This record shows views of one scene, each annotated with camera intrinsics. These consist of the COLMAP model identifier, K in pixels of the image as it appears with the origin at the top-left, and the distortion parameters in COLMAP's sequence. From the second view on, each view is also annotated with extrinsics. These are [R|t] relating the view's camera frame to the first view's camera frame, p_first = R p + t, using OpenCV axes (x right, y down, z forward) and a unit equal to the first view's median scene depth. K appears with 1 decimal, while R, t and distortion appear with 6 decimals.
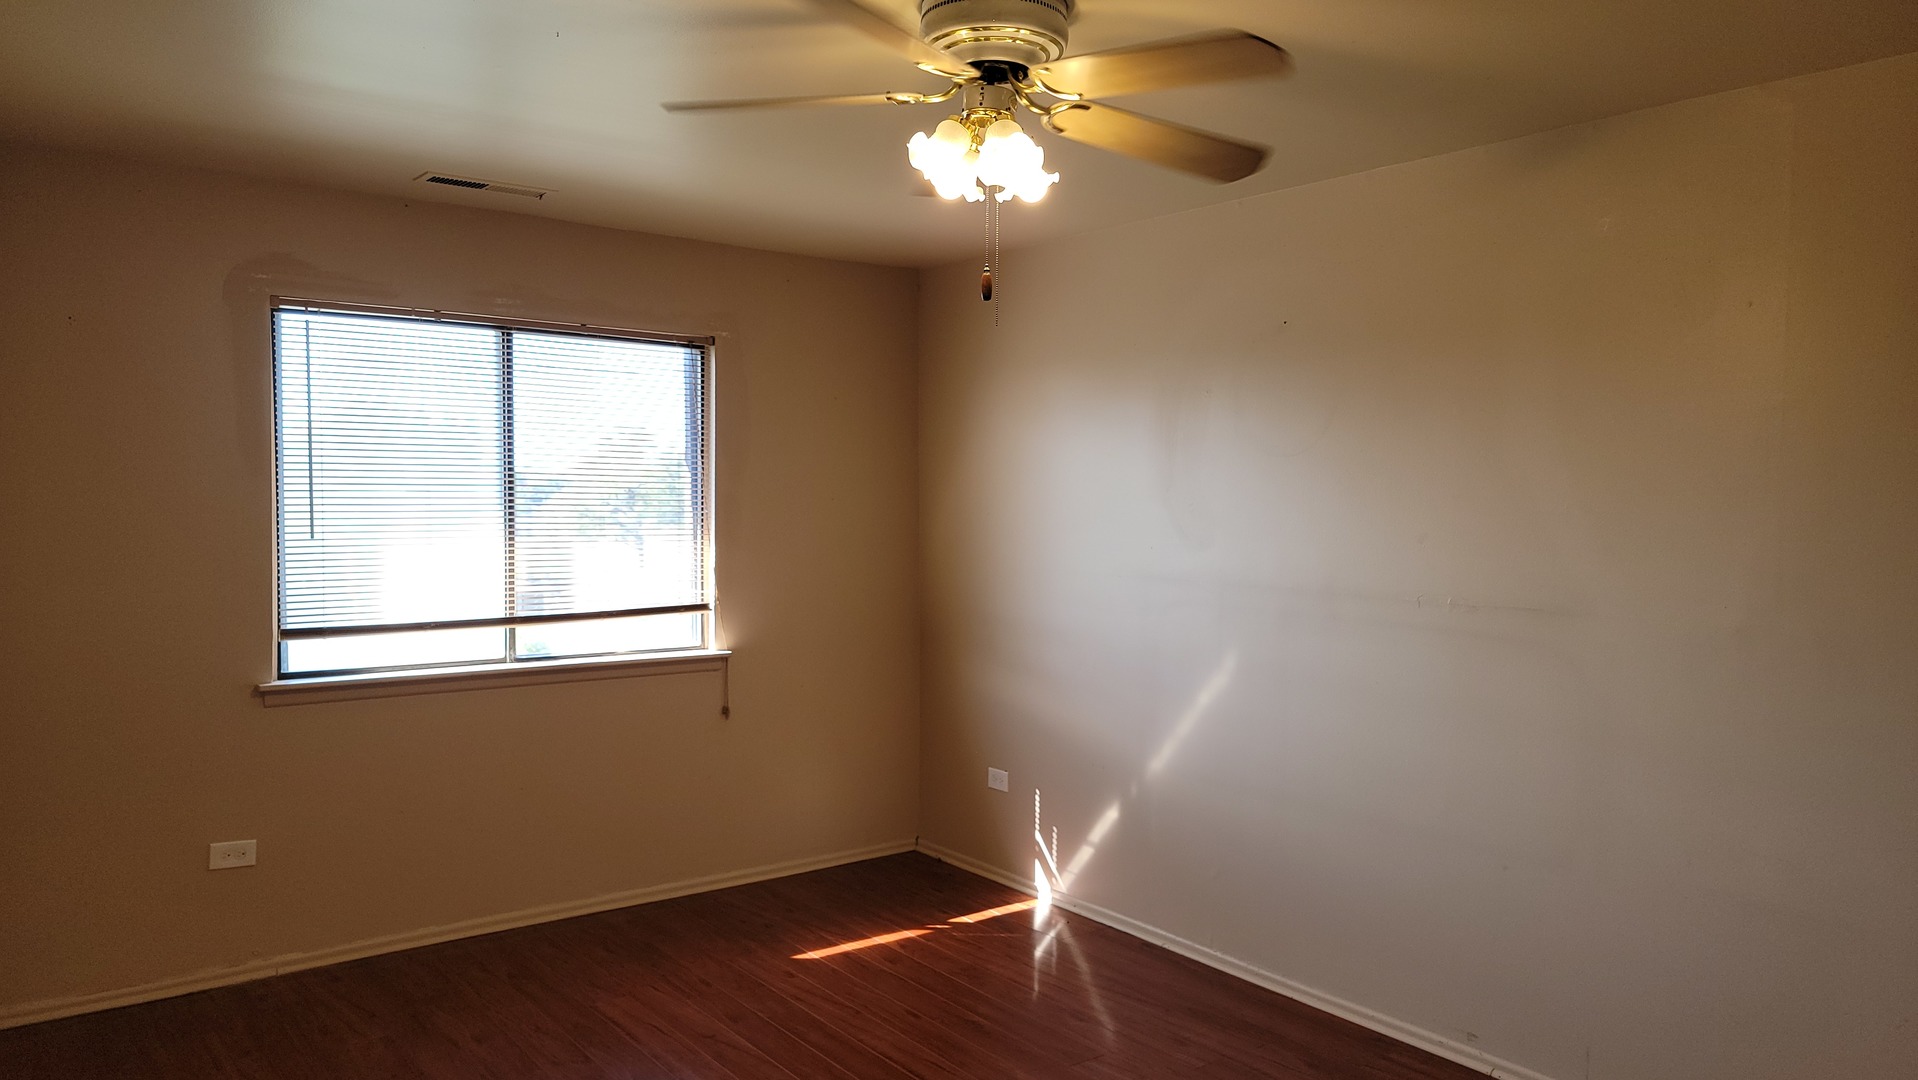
lens RADIAL K [[1319.9, 0, 955.9], [0, 1319.9, 552.1], [0, 0, 1]] dist [0.082474, -0.062640]
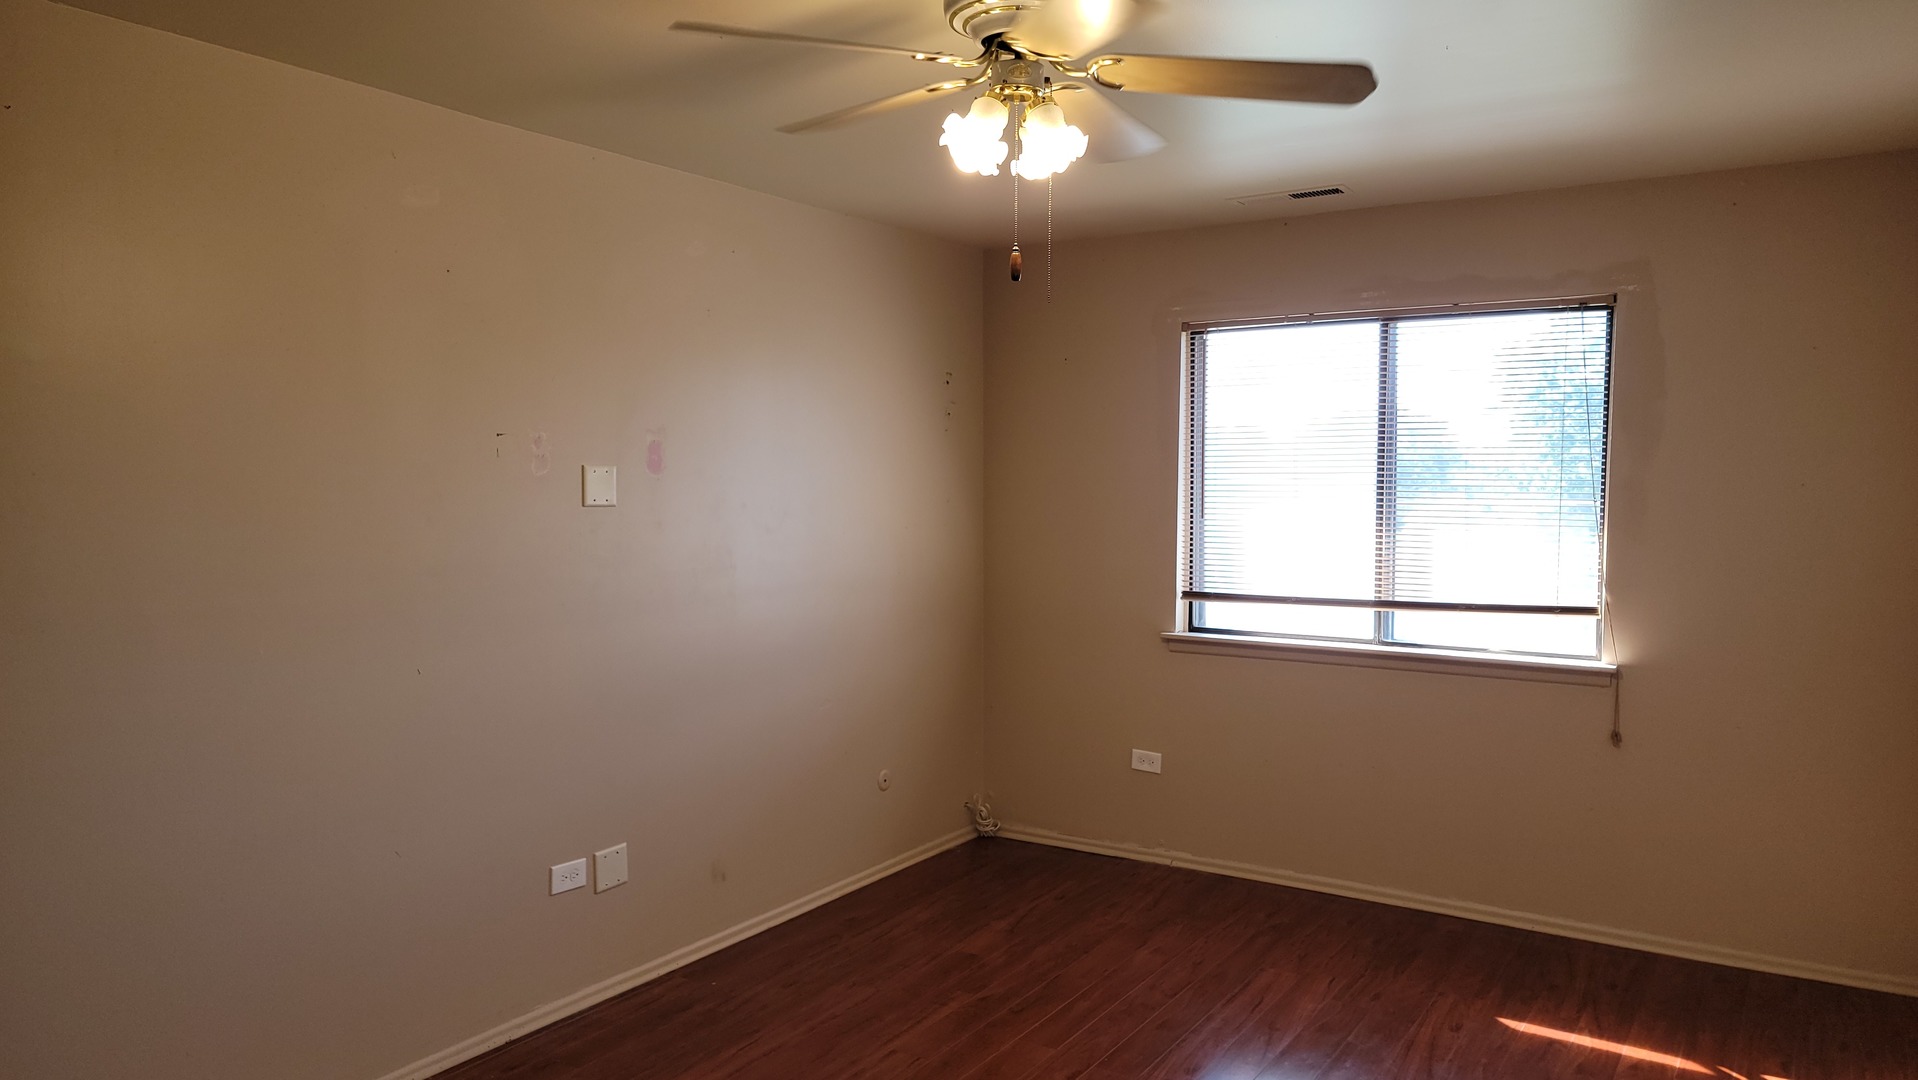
lens RADIAL K [[1324.8, 0, 1007.3], [0, 1324.8, 553.1], [0, 0, 1]] dist [0.070956, -0.060582]
pose [[0.362062, 0.045604, -0.931038, 0.532778], [-0.040432, 0.998631, 0.033191, -0.010507], [0.931277, 0.025626, 0.363410, 0.367068]]
